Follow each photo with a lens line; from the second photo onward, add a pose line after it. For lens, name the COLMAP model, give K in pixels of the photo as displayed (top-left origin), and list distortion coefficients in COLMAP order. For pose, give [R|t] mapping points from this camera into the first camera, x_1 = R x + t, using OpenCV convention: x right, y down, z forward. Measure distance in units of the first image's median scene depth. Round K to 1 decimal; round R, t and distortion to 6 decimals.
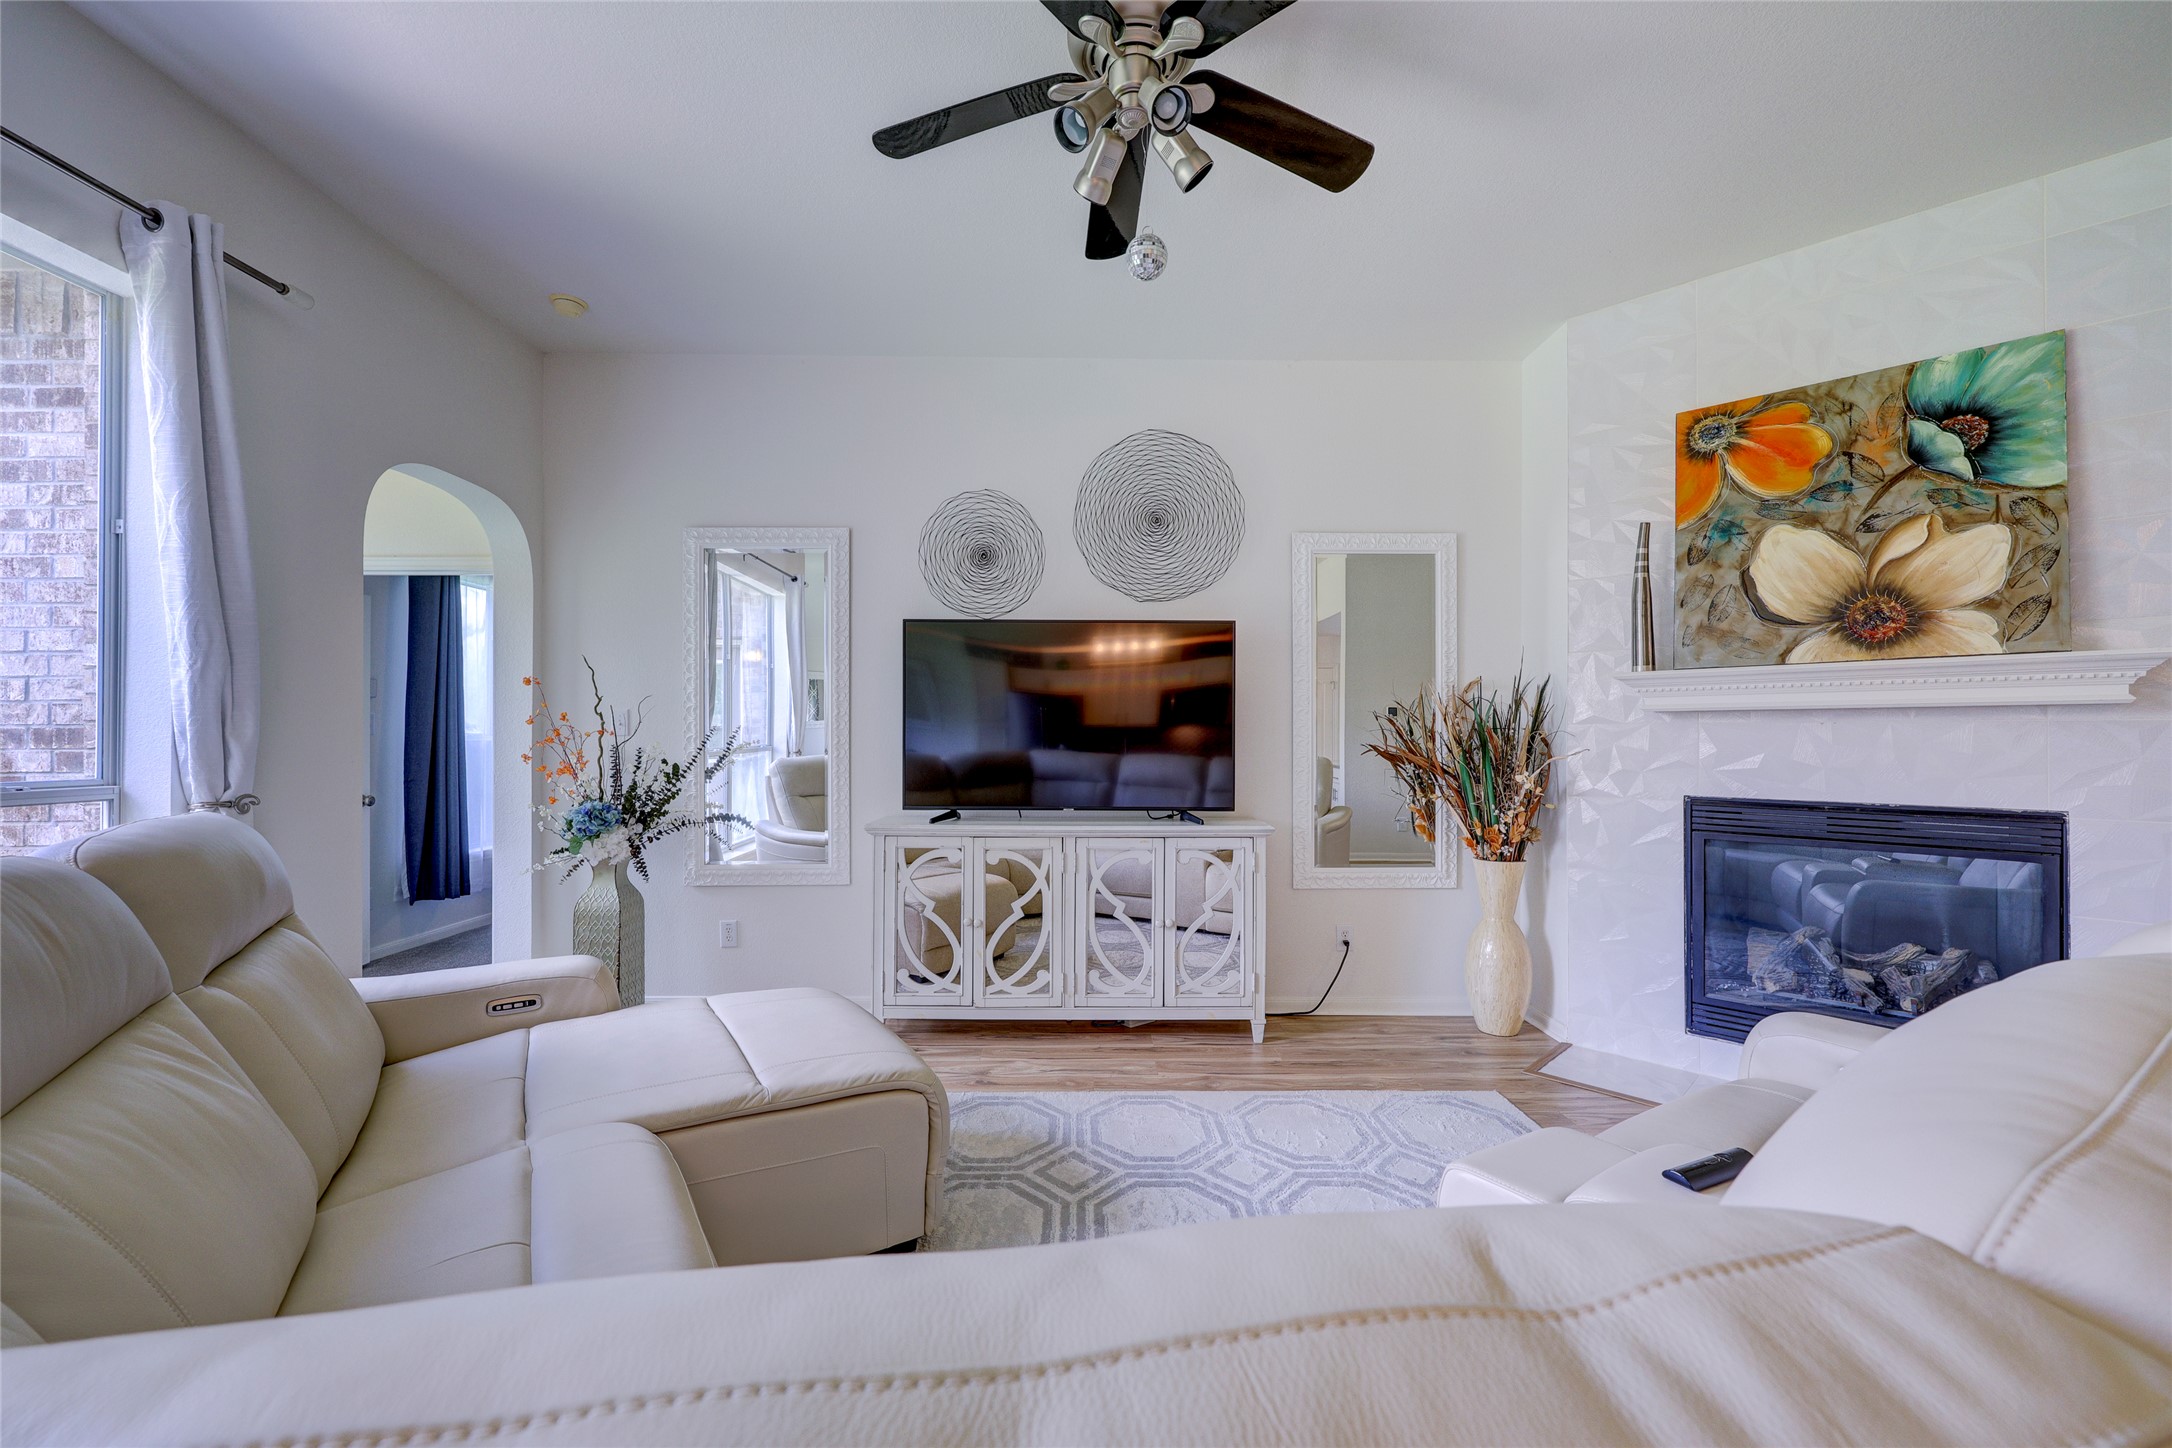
lens RADIAL K [[859.0, 0, 1088.0], [0, 859.0, 731.3], [0, 0, 1]] dist [-0.006986, 0.000174]
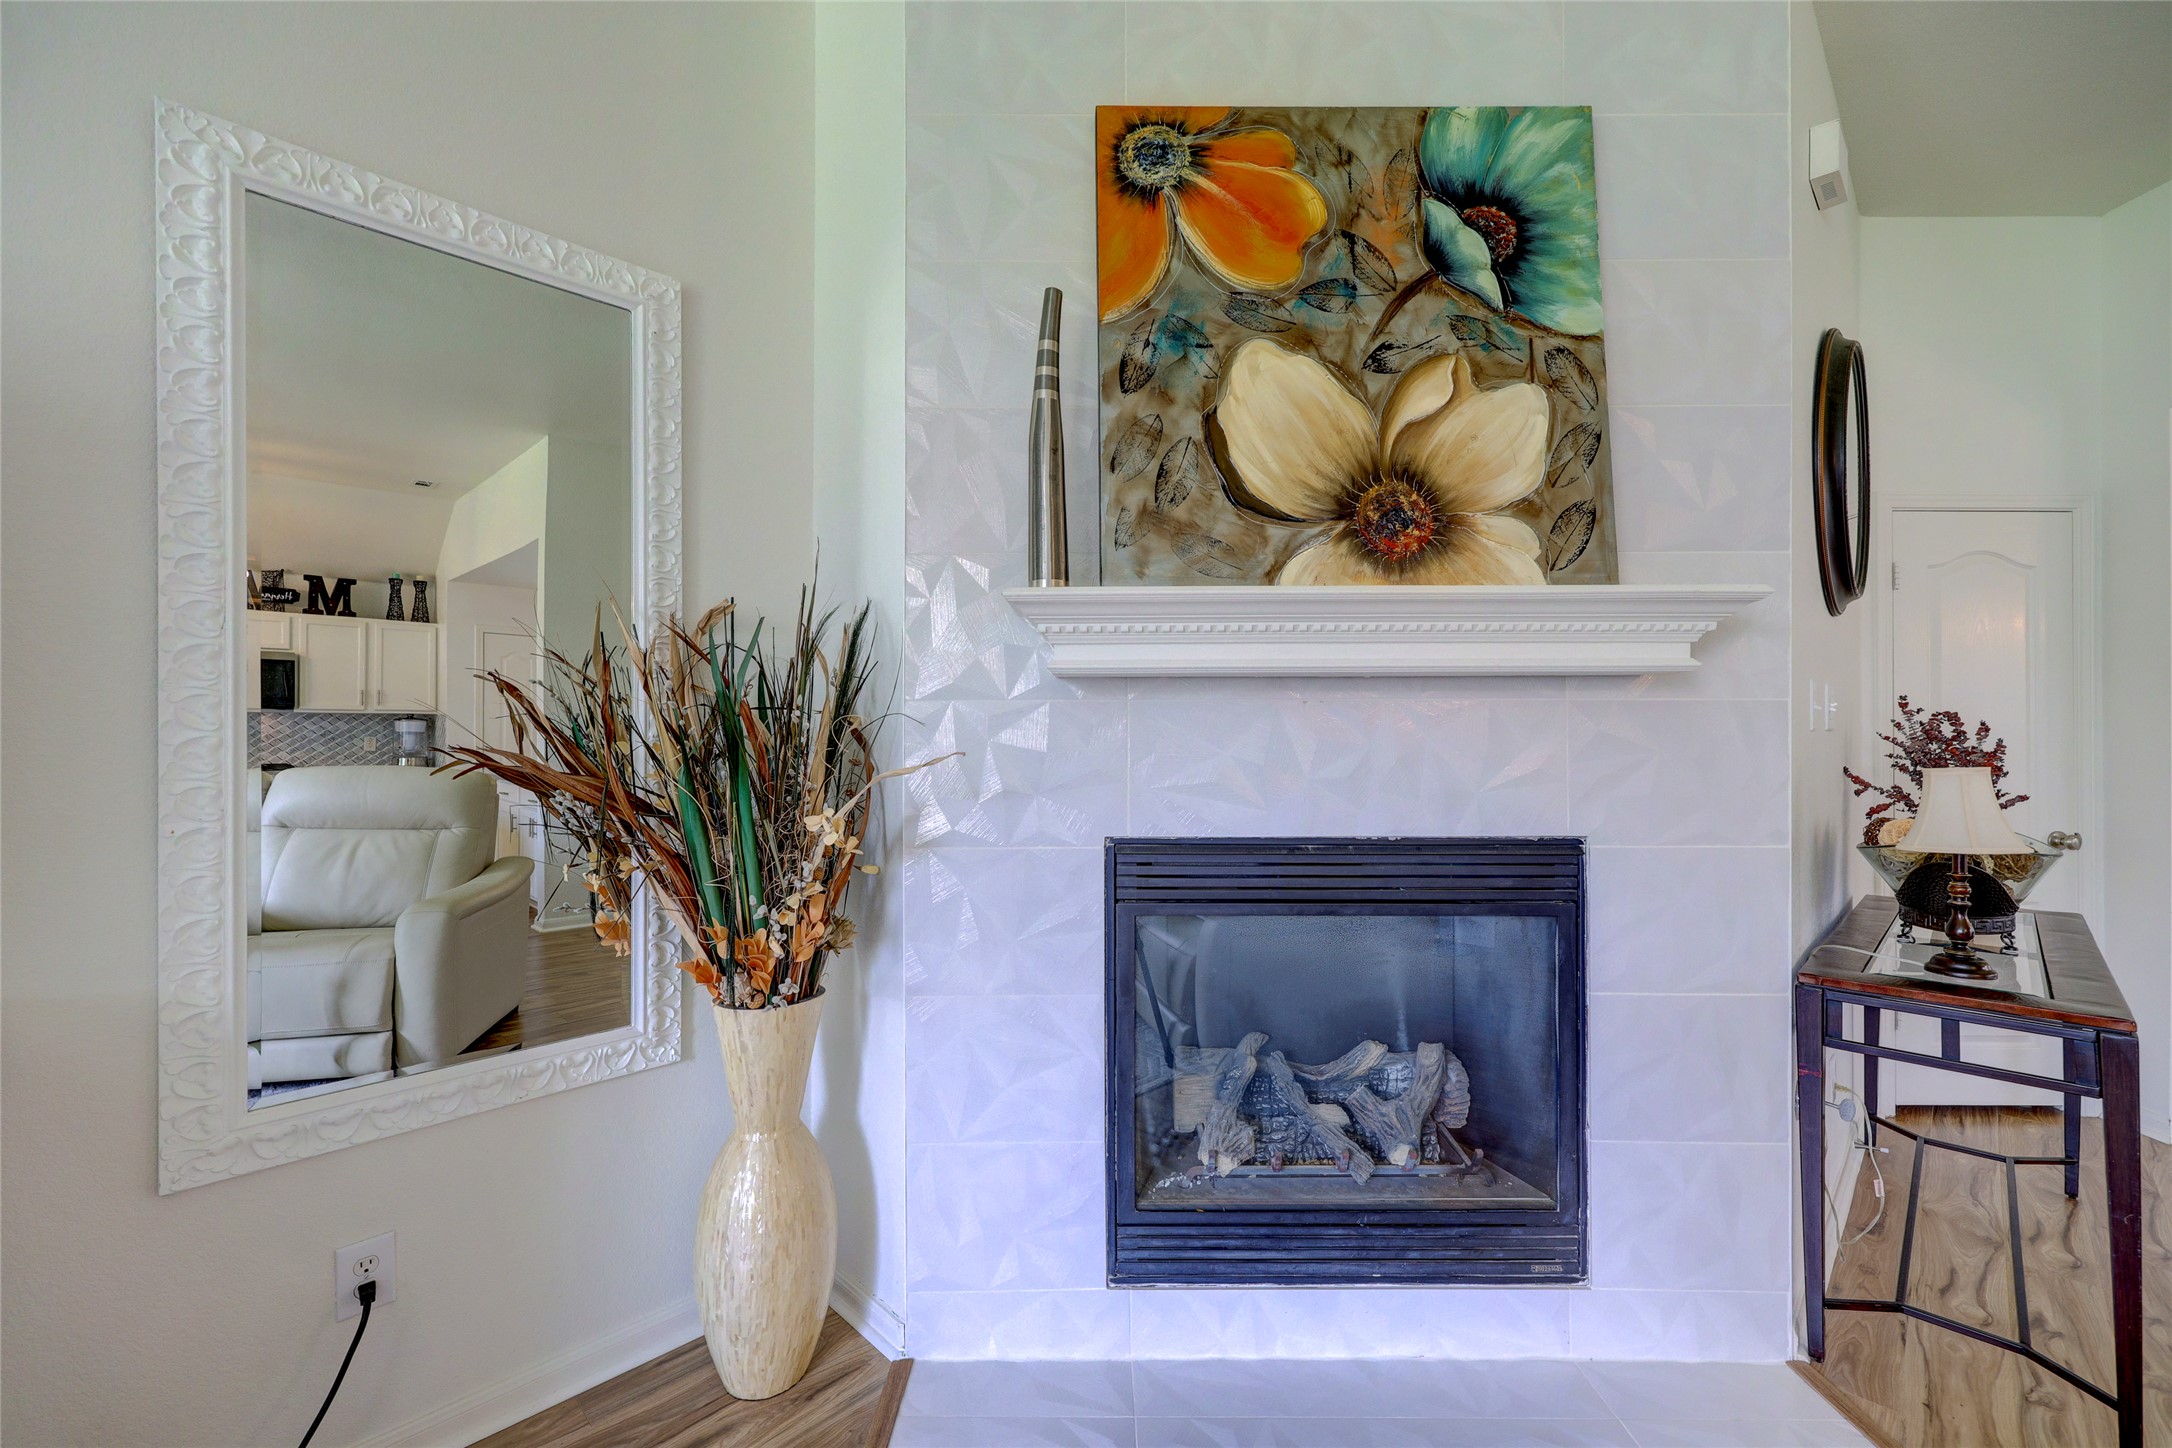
lens RADIAL K [[872.9, 0, 1083.1], [0, 872.9, 732.6], [0, 0, 1]] dist [-0.000316, 0.000246]
pose [[0.711129, 0.001052, 0.703061, 0.332769], [0.000342, 0.999998, -0.001843, 0.012246], [-0.703062, 0.001551, 0.711127, 0.676886]]
